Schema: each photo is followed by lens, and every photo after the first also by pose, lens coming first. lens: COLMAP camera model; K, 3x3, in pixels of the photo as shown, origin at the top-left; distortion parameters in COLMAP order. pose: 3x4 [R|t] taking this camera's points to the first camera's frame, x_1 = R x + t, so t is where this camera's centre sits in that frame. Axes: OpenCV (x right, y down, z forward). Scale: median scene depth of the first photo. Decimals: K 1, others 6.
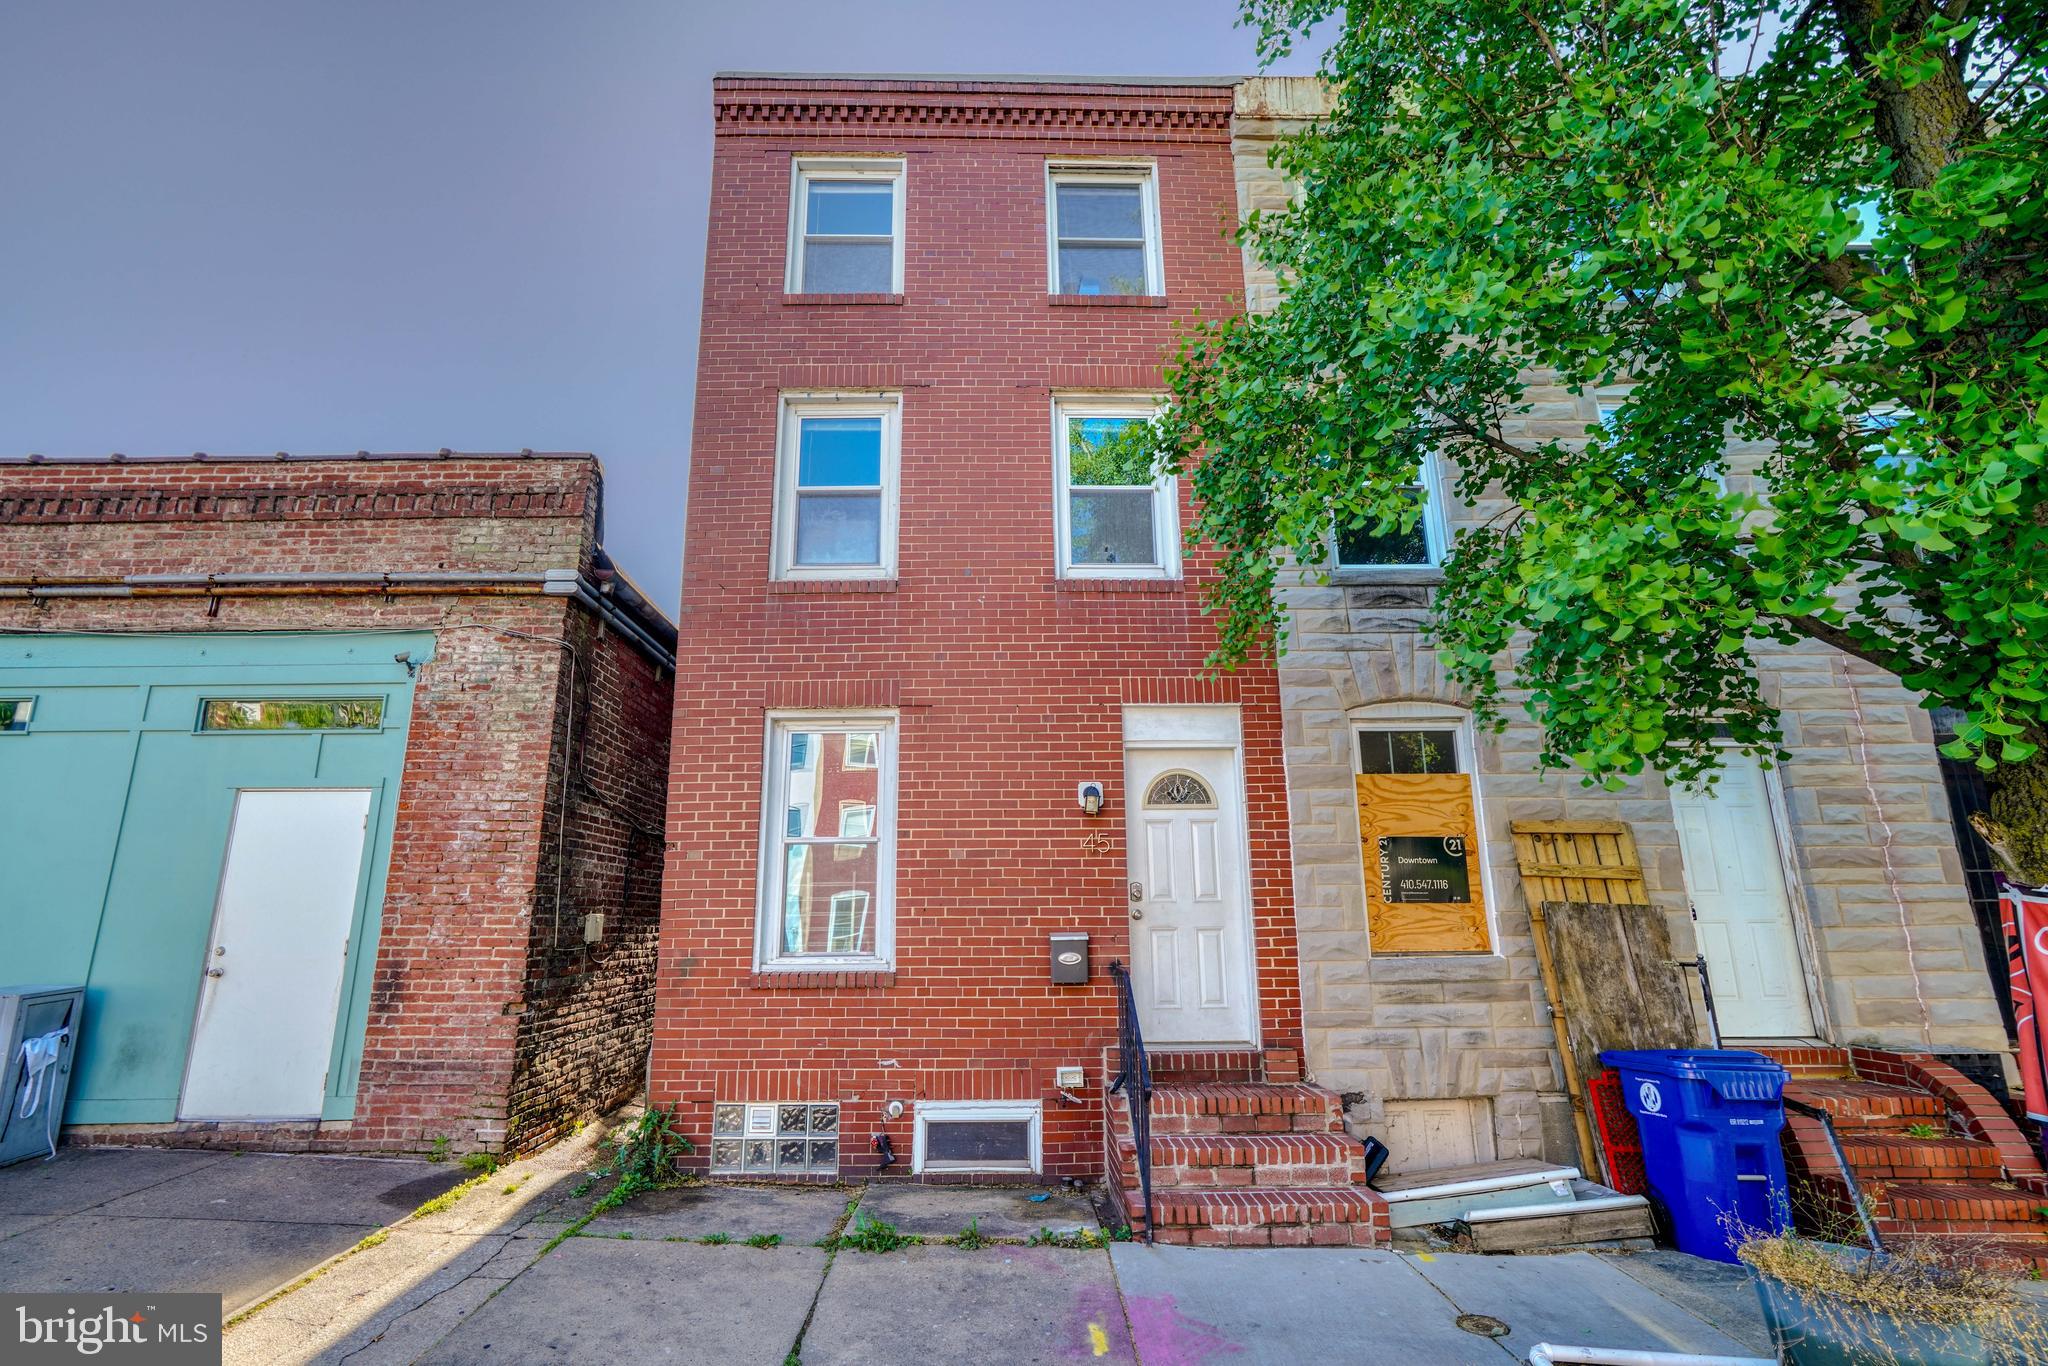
lens RADIAL K [[928.0, 0, 1004.9], [0, 928.0, 692.7], [0, 0, 1]] dist [-0.012260, 0.005954]
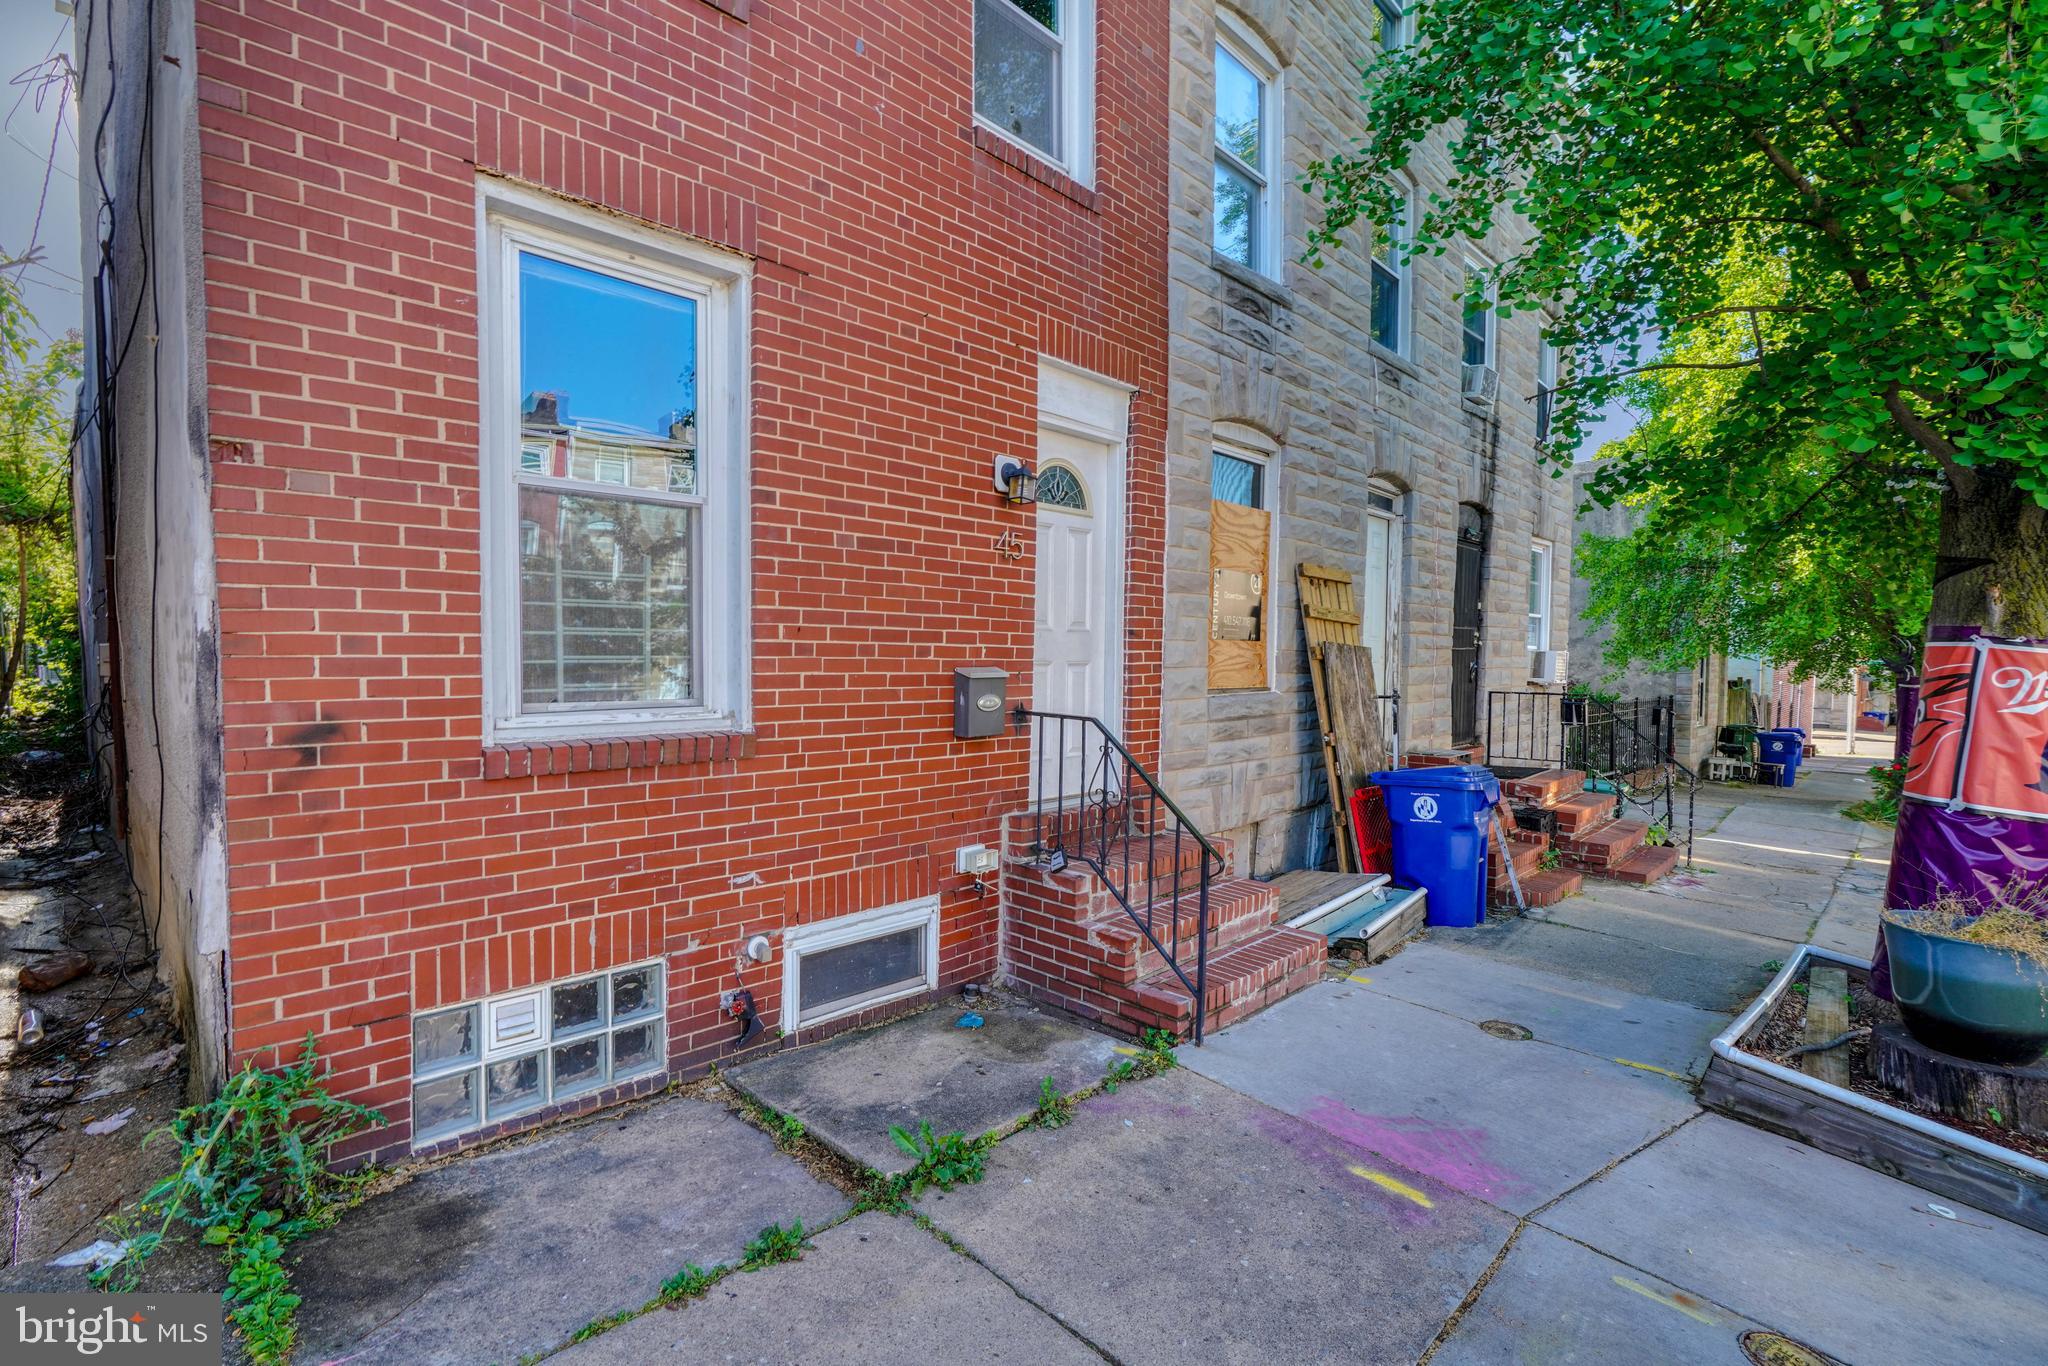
lens RADIAL K [[928.0, 0, 1002.7], [0, 928.0, 685.7], [0, 0, 1]] dist [-0.012260, 0.005954]
pose [[0.718231, -0.010054, 0.695732, -0.405098], [-0.176395, 0.964600, 0.196039, 0.129644], [-0.673074, -0.263525, 0.691032, 0.493089]]
